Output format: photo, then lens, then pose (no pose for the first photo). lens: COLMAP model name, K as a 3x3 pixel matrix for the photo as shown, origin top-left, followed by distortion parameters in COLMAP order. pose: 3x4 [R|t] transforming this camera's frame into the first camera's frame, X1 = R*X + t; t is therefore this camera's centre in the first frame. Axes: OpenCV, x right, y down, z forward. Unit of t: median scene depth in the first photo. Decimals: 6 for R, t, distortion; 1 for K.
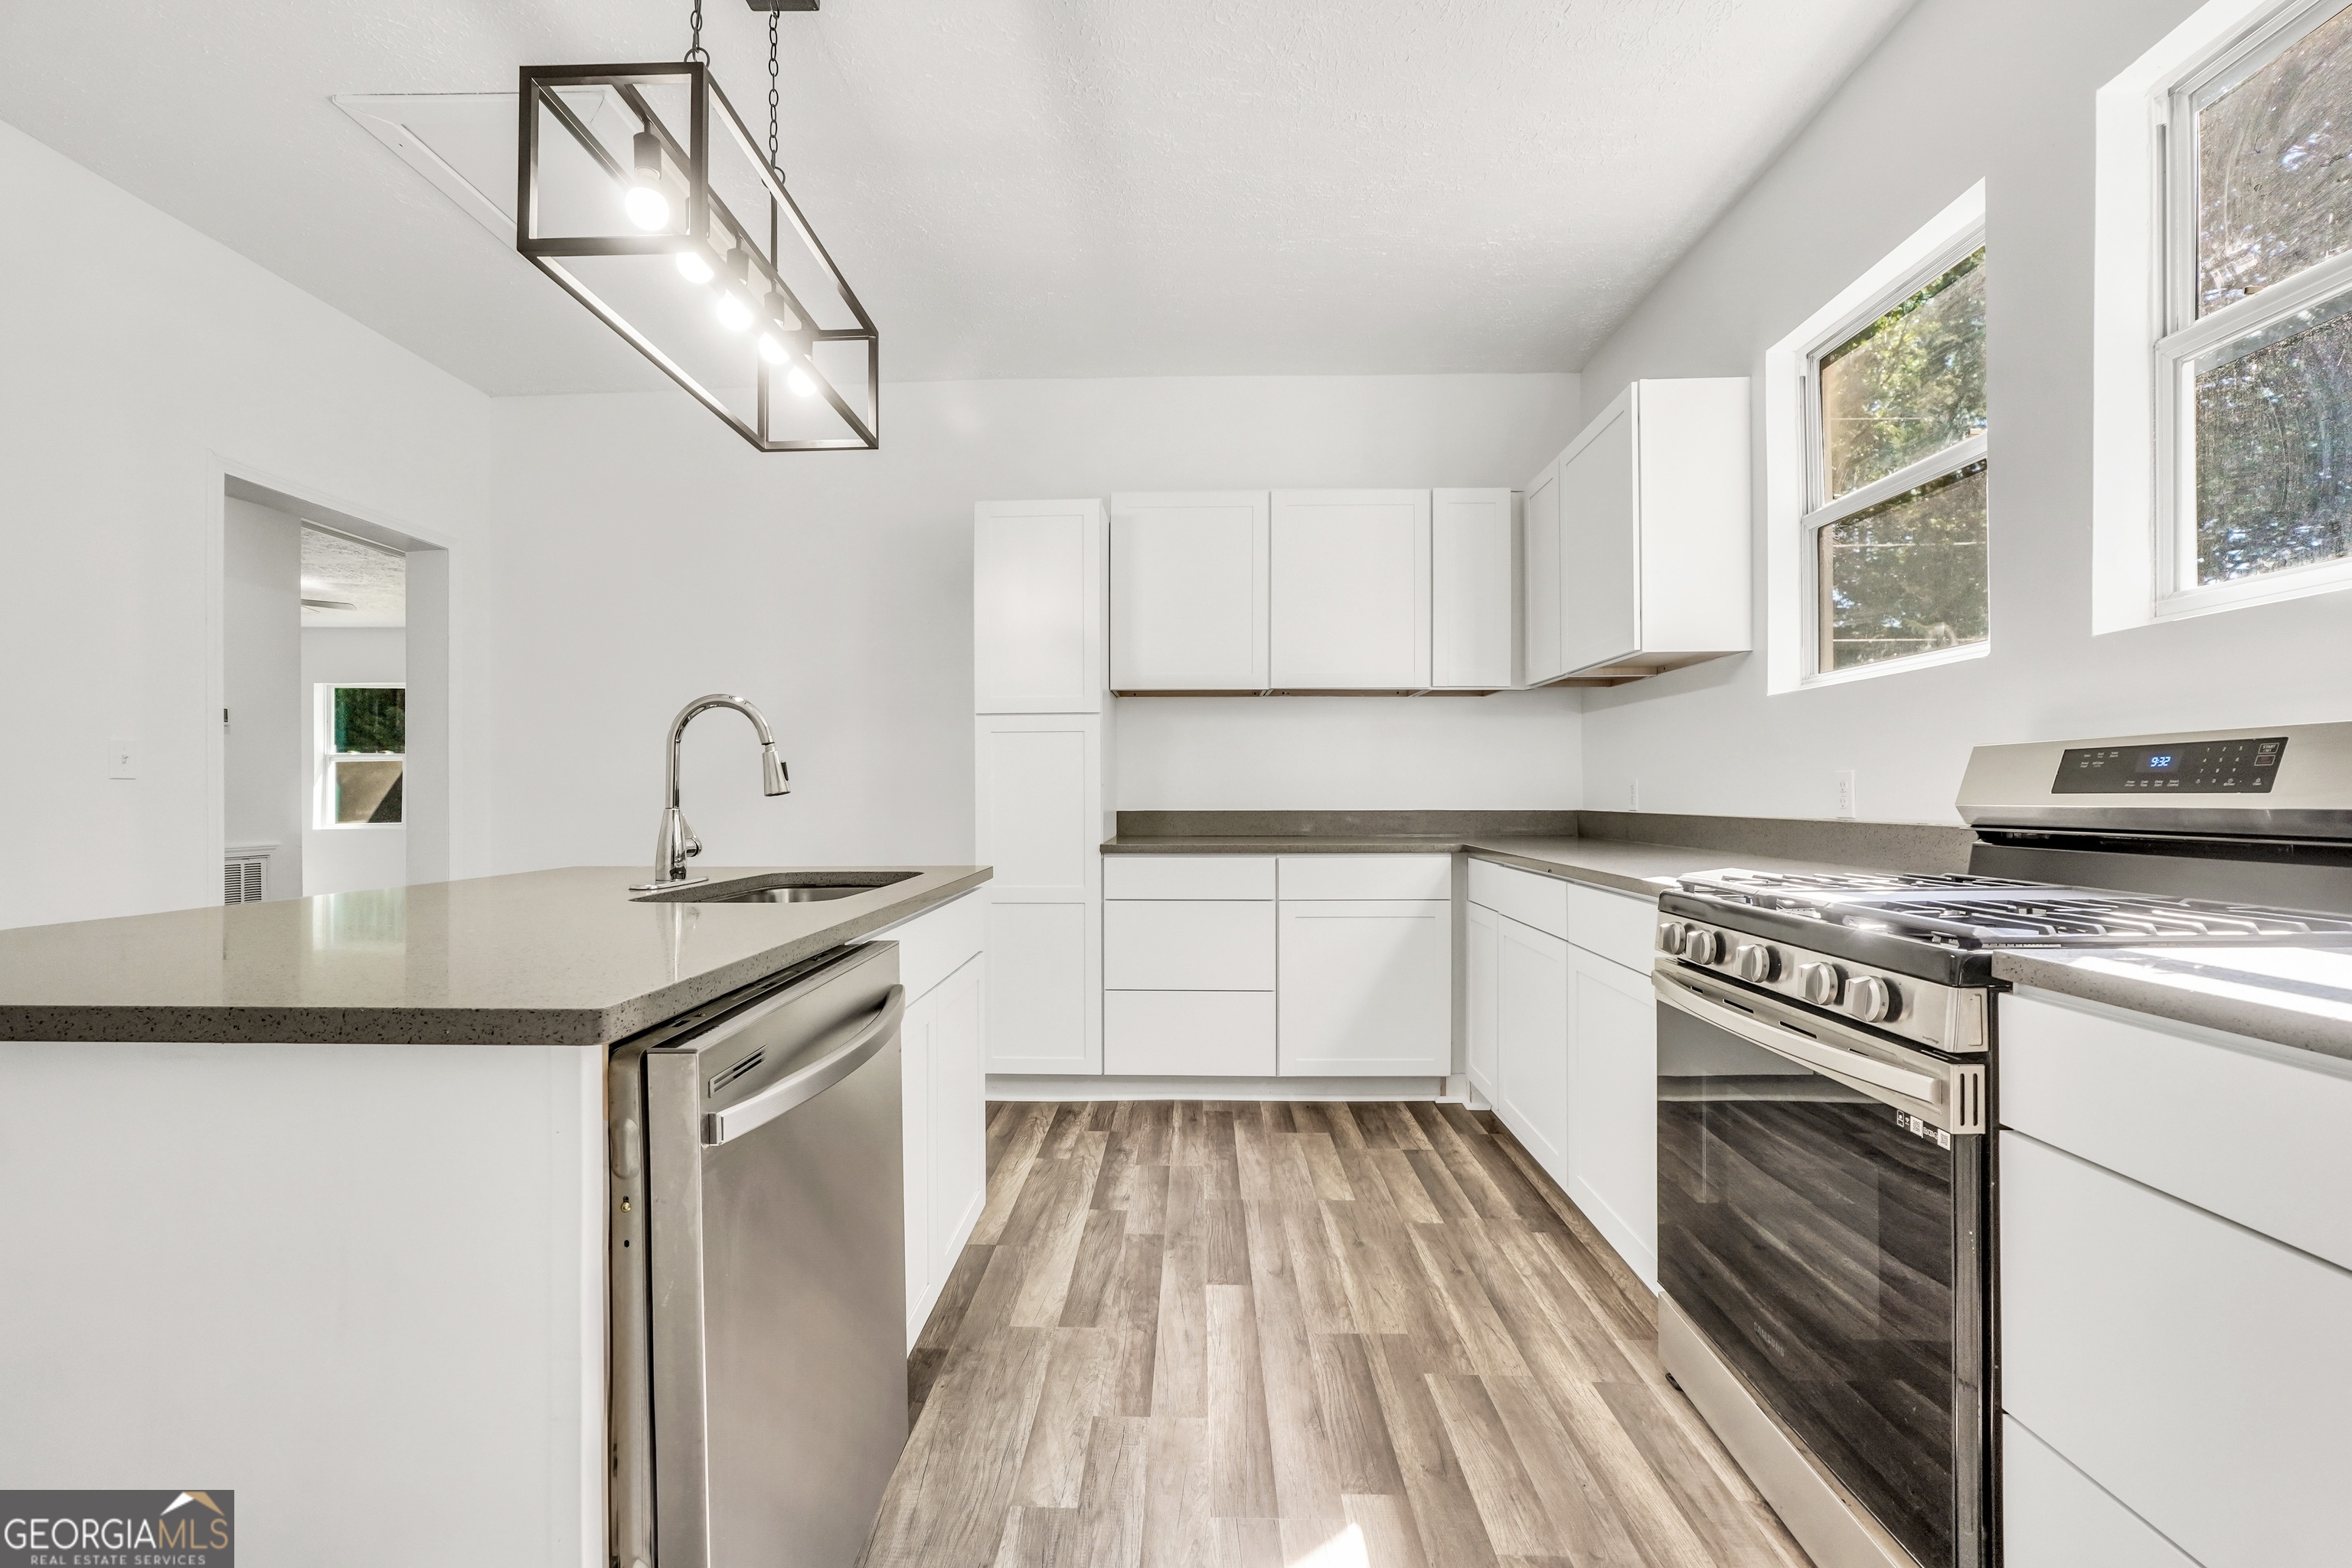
lens RADIAL K [[999.7, 0, 1159.6], [0, 999.7, 791.5], [0, 0, 1]] dist [-0.018954, 0.008029]
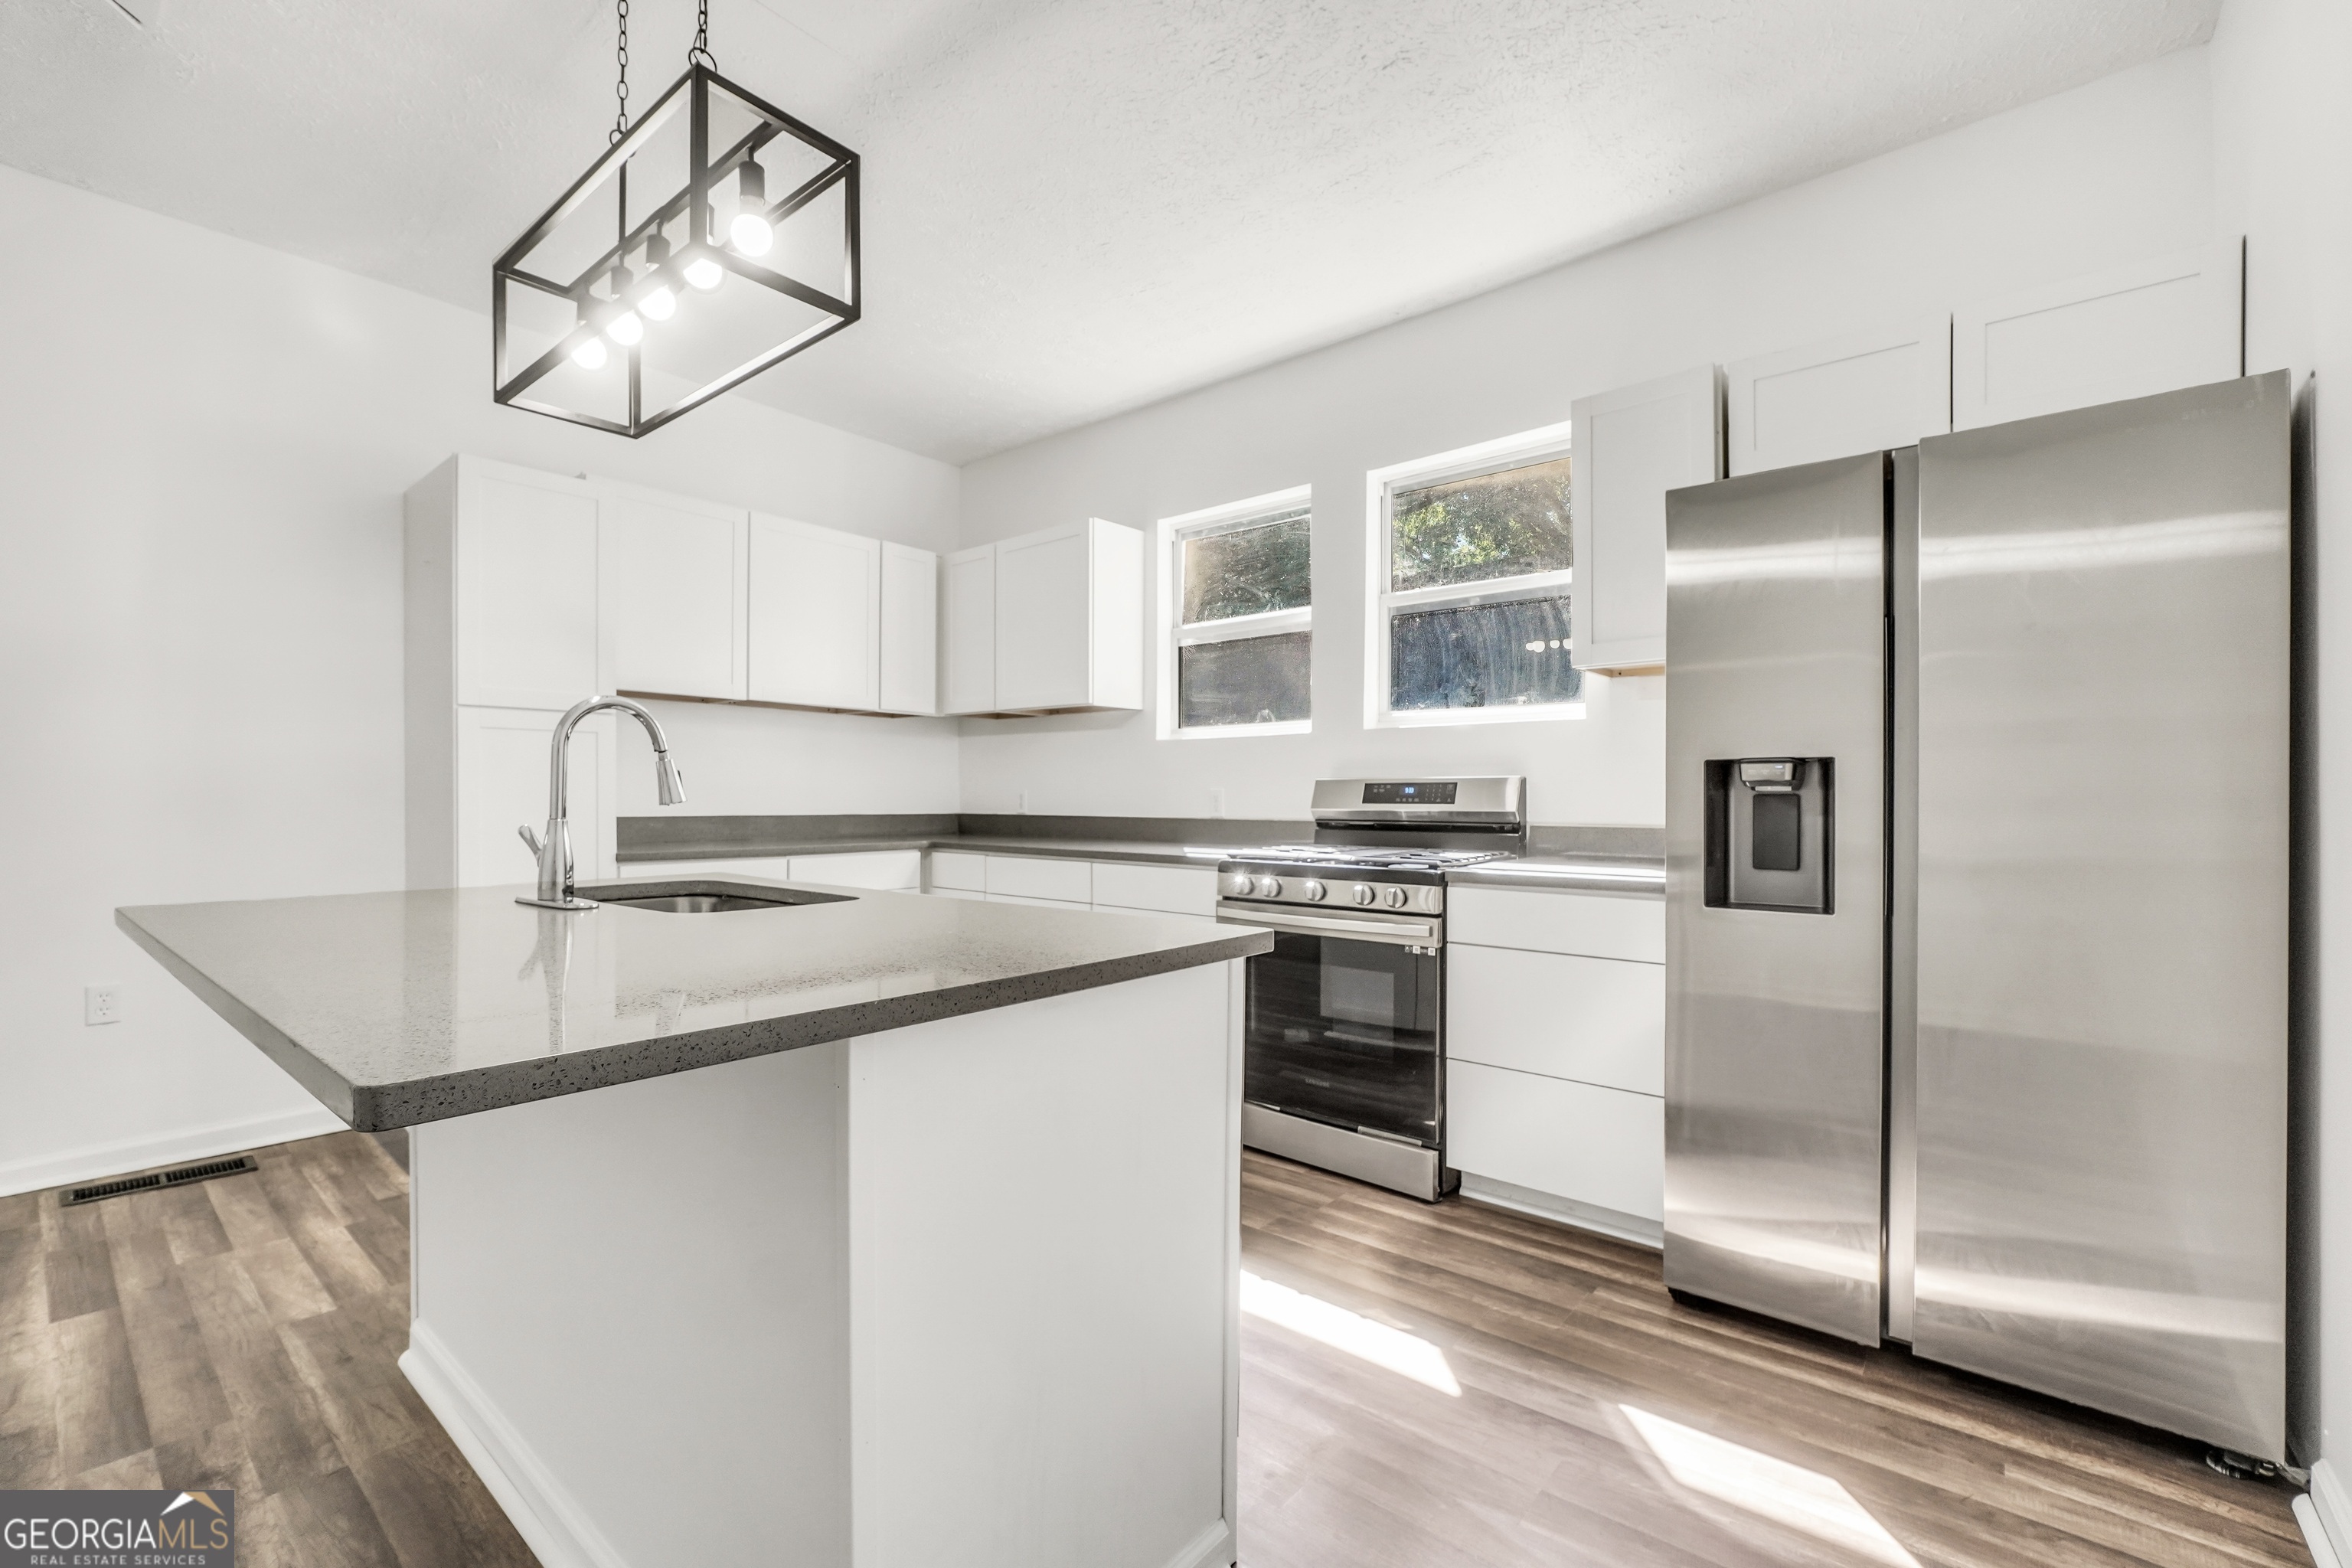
lens RADIAL K [[993.1, 0, 1163.1], [0, 993.1, 796.6], [0, 0, 1]] dist [-0.004430, 0.000161]
pose [[0.619168, 0.005084, 0.785242, -0.735739], [-0.007499, 0.999972, -0.000562, -0.006421], [-0.785223, -0.005541, 0.619188, 0.017775]]
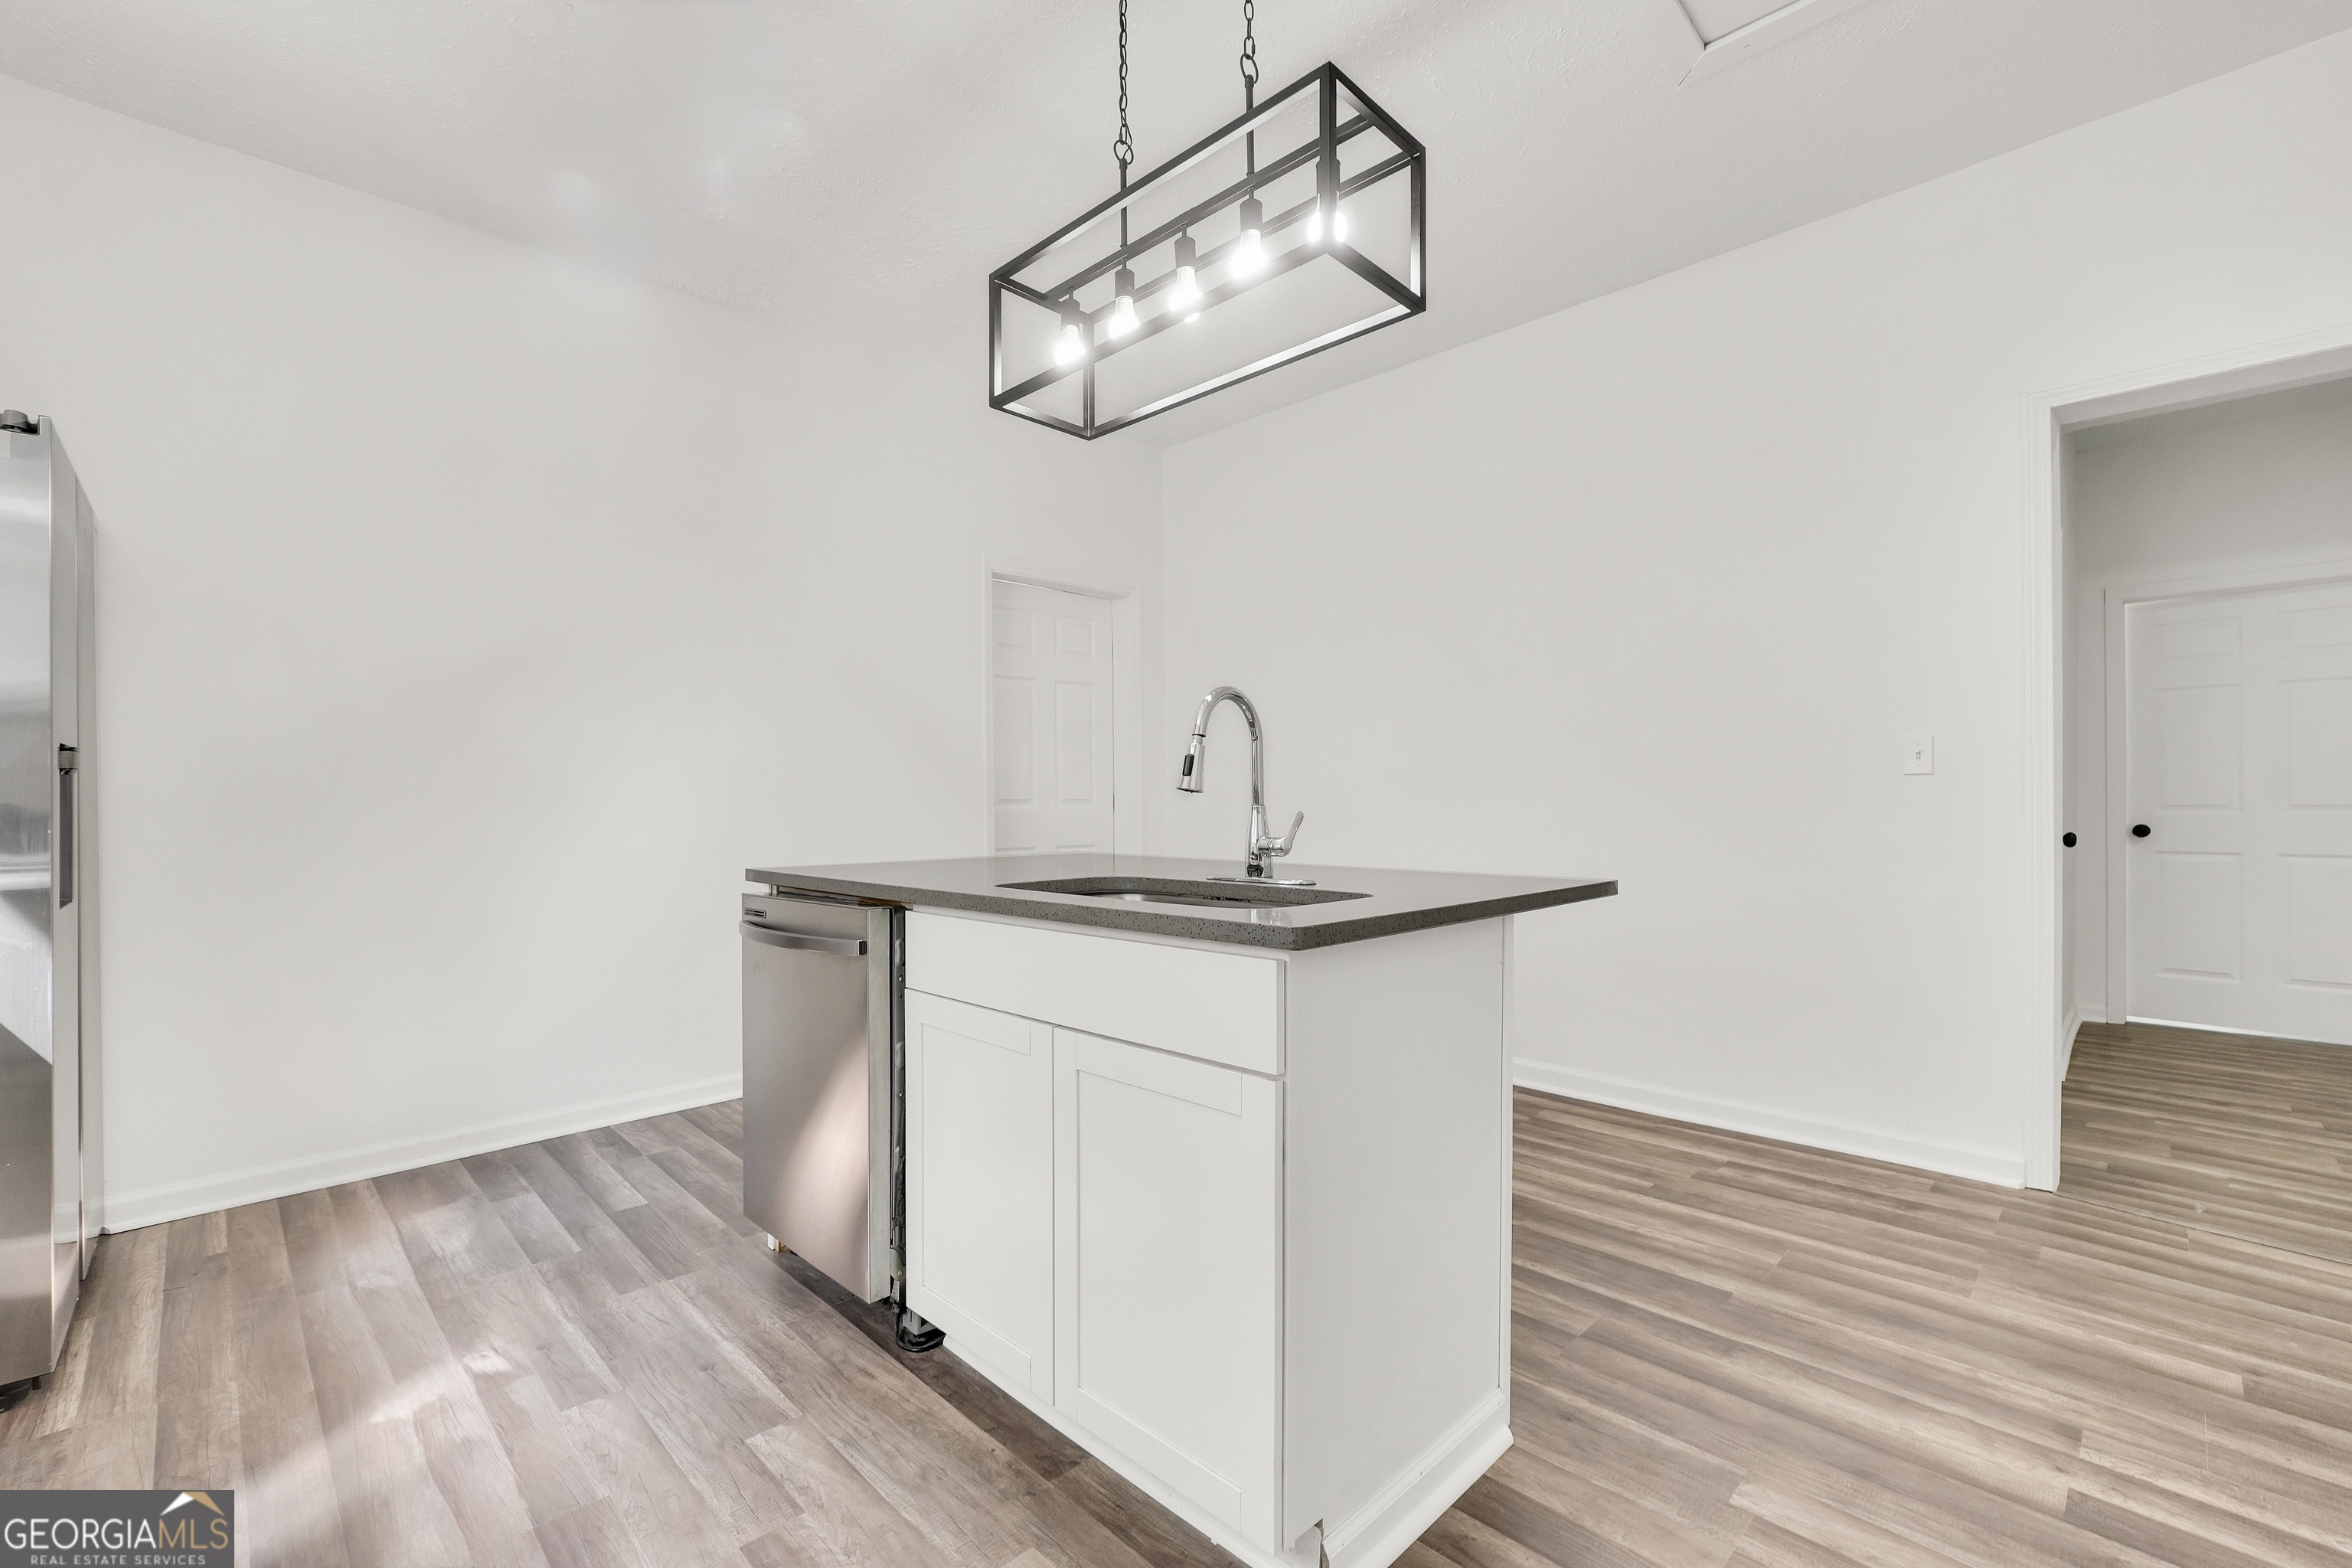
lens RADIAL K [[999.7, 0, 1159.6], [0, 999.7, 791.5], [0, 0, 1]] dist [-0.018954, 0.008029]
pose [[-0.692409, -0.003560, -0.721497, 0.263066], [0.007603, 0.999896, -0.012230, 0.013246], [0.721465, -0.013953, -0.692310, 1.403601]]
